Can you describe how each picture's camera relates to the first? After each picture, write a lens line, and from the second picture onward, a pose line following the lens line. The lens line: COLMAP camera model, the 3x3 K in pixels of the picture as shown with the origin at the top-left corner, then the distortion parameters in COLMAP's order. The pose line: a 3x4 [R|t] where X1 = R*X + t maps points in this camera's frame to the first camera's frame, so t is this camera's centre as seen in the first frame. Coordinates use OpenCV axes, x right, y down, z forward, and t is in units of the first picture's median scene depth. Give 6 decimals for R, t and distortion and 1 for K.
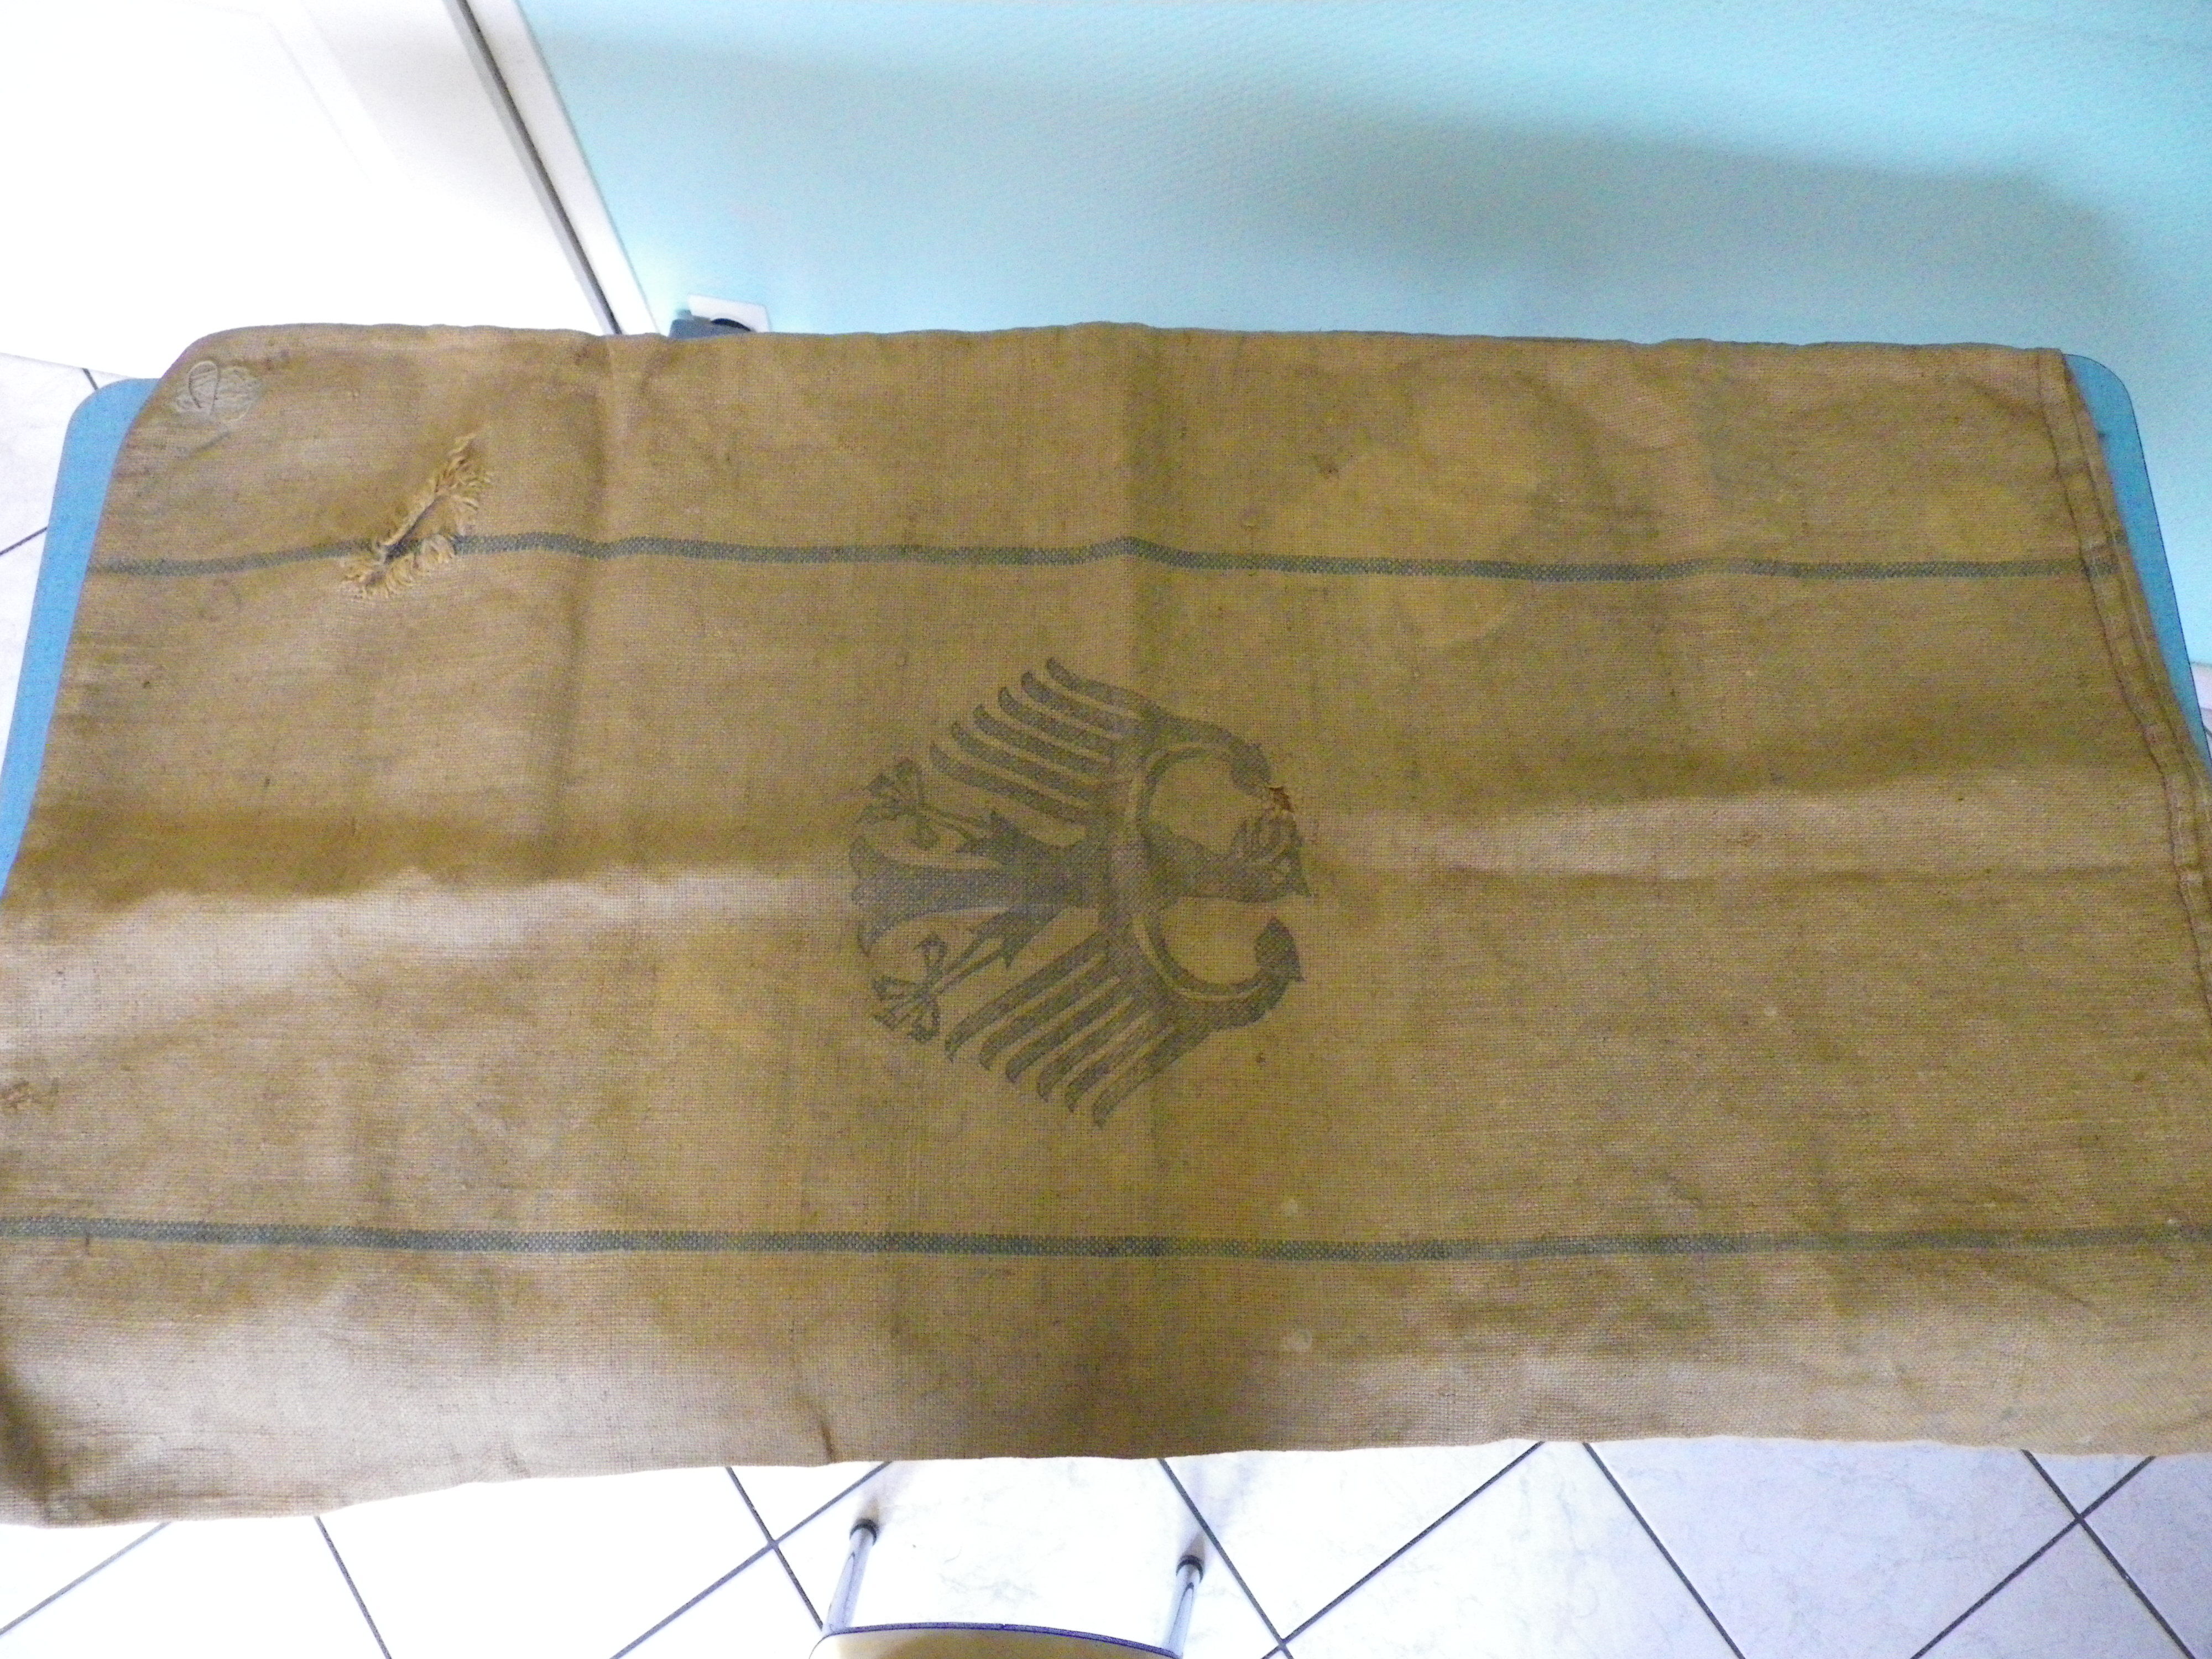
lens RADIAL K [[1678.6, 0, 1106.0], [0, 1678.6, 829.5], [0, 0, 1]] dist [0.005320, 0.000512]
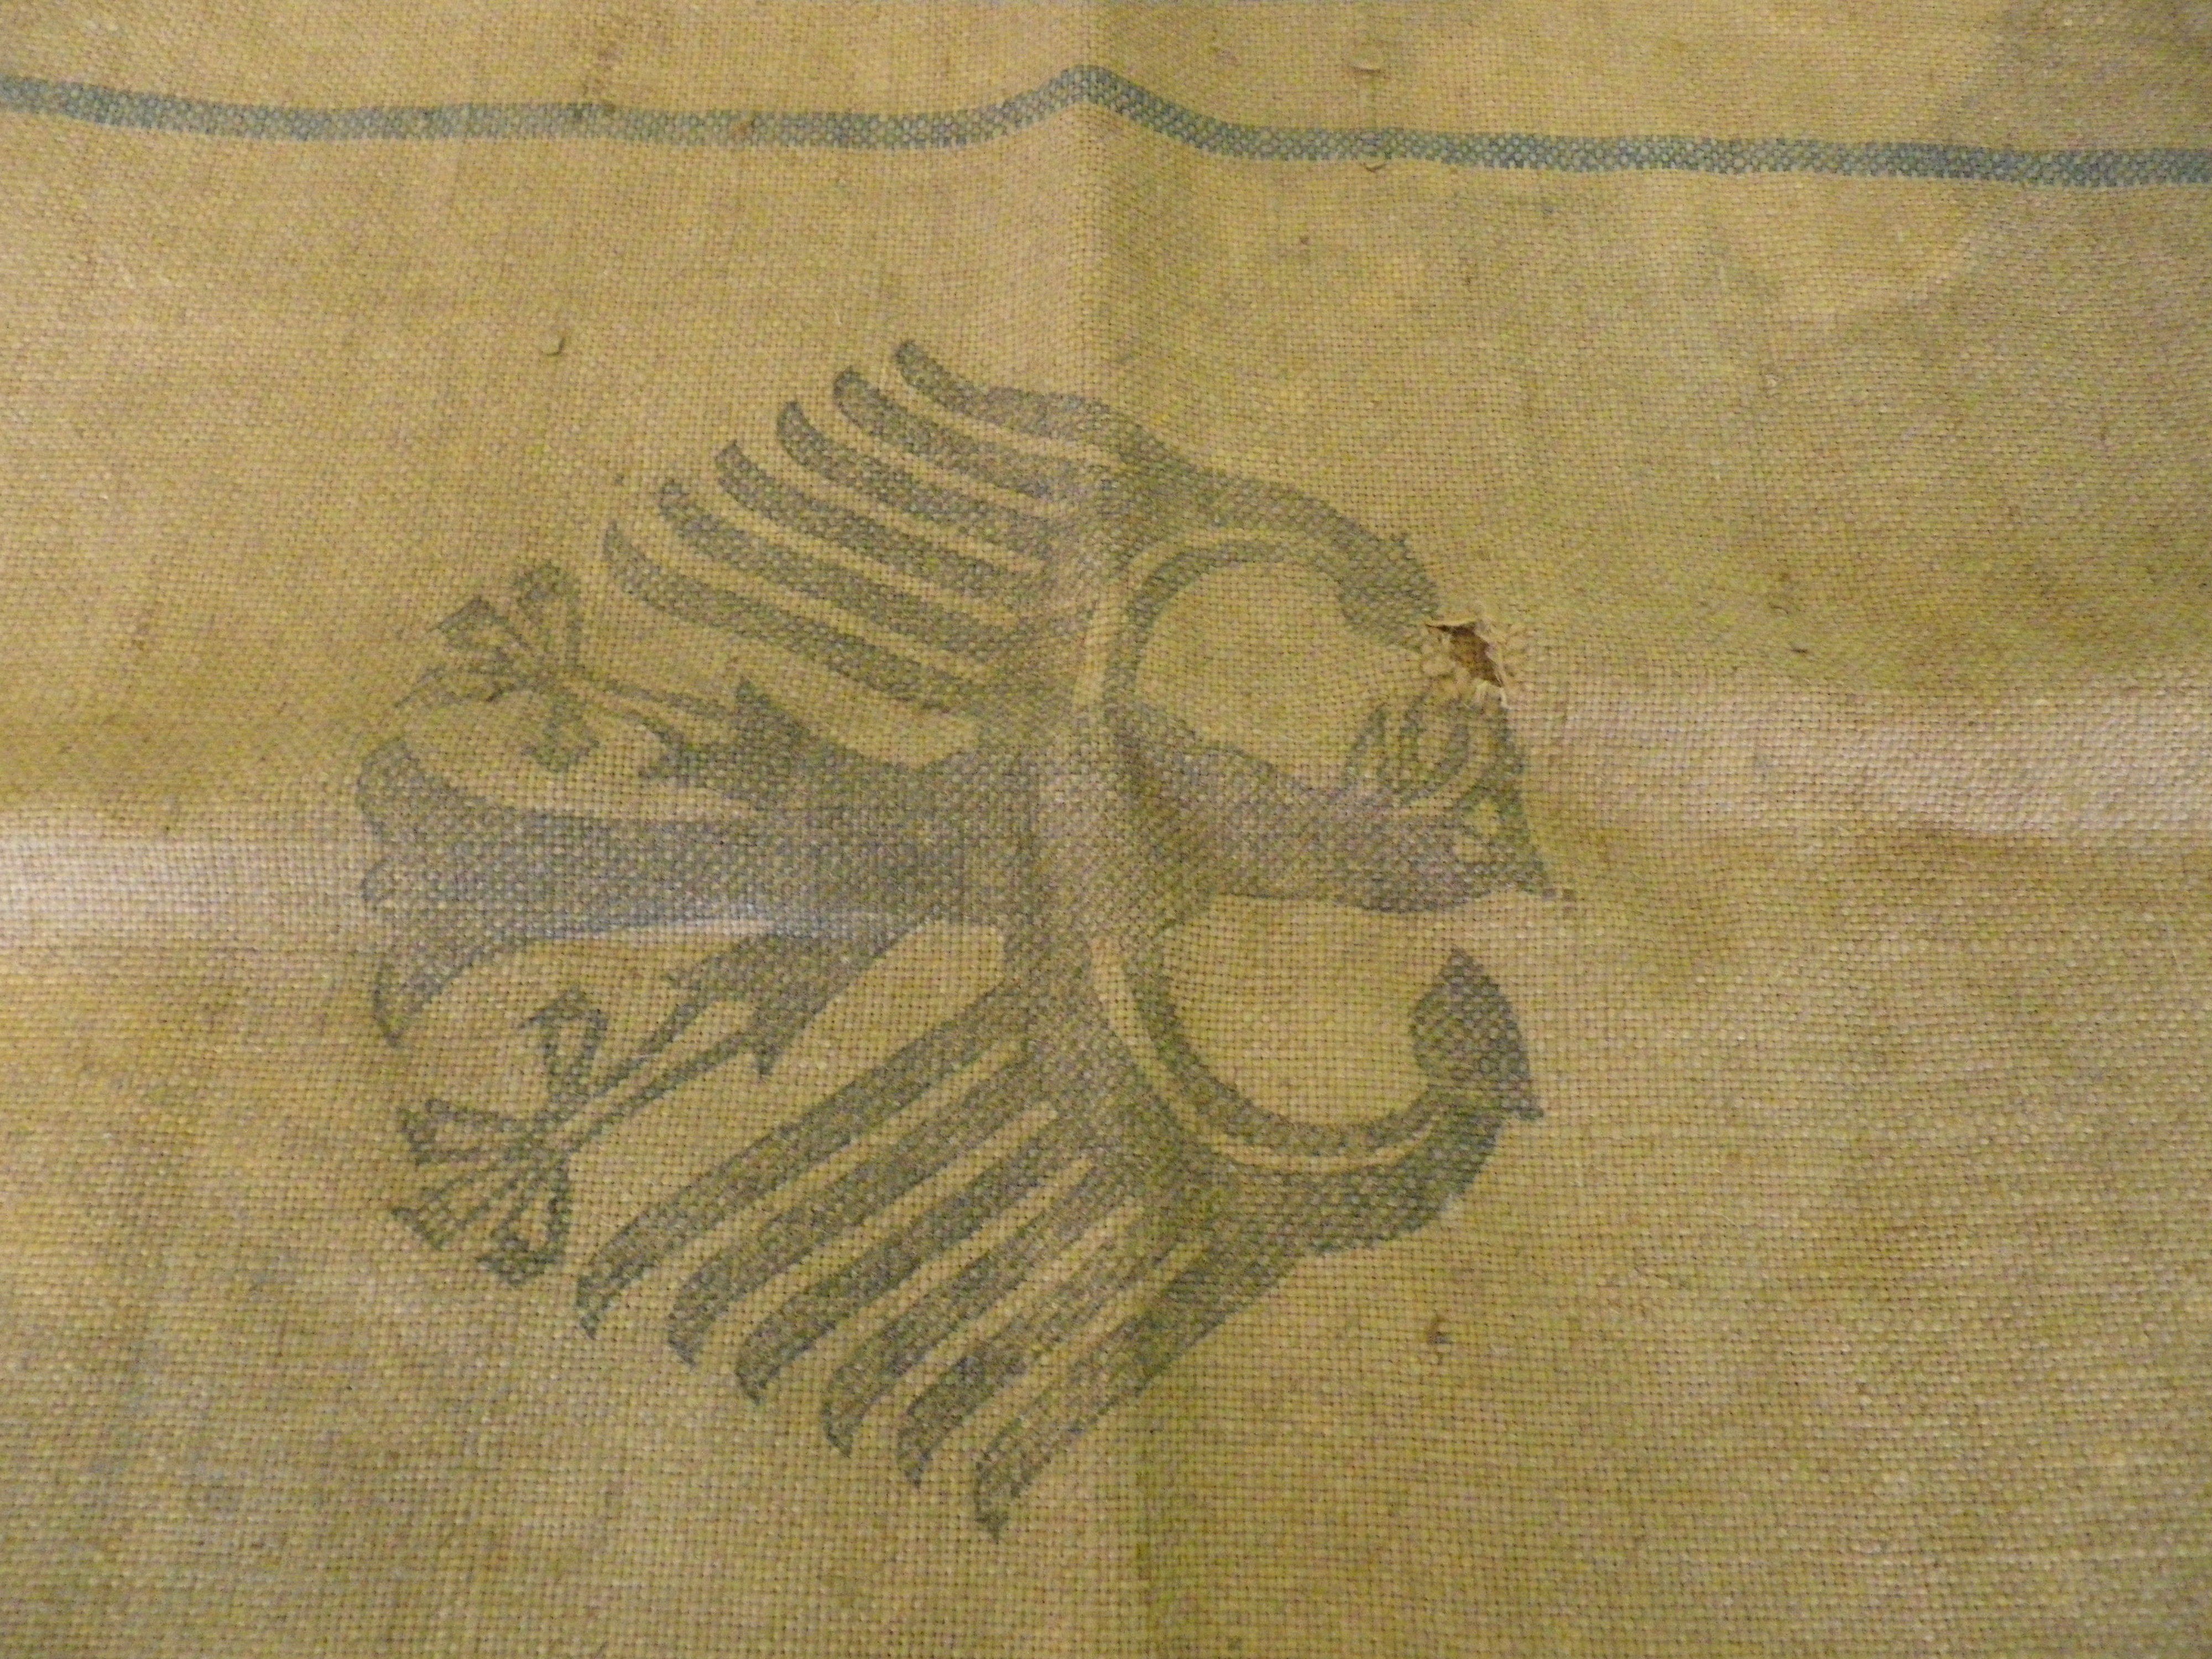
lens RADIAL K [[1678.6, 0, 1106.0], [0, 1678.6, 829.5], [0, 0, 1]] dist [0.005320, 0.000512]
pose [[0.999964, 0.006254, 0.005749, 0.016591], [-0.005936, 0.998532, -0.053830, 0.045663], [-0.006077, 0.053794, 0.998534, 0.610751]]
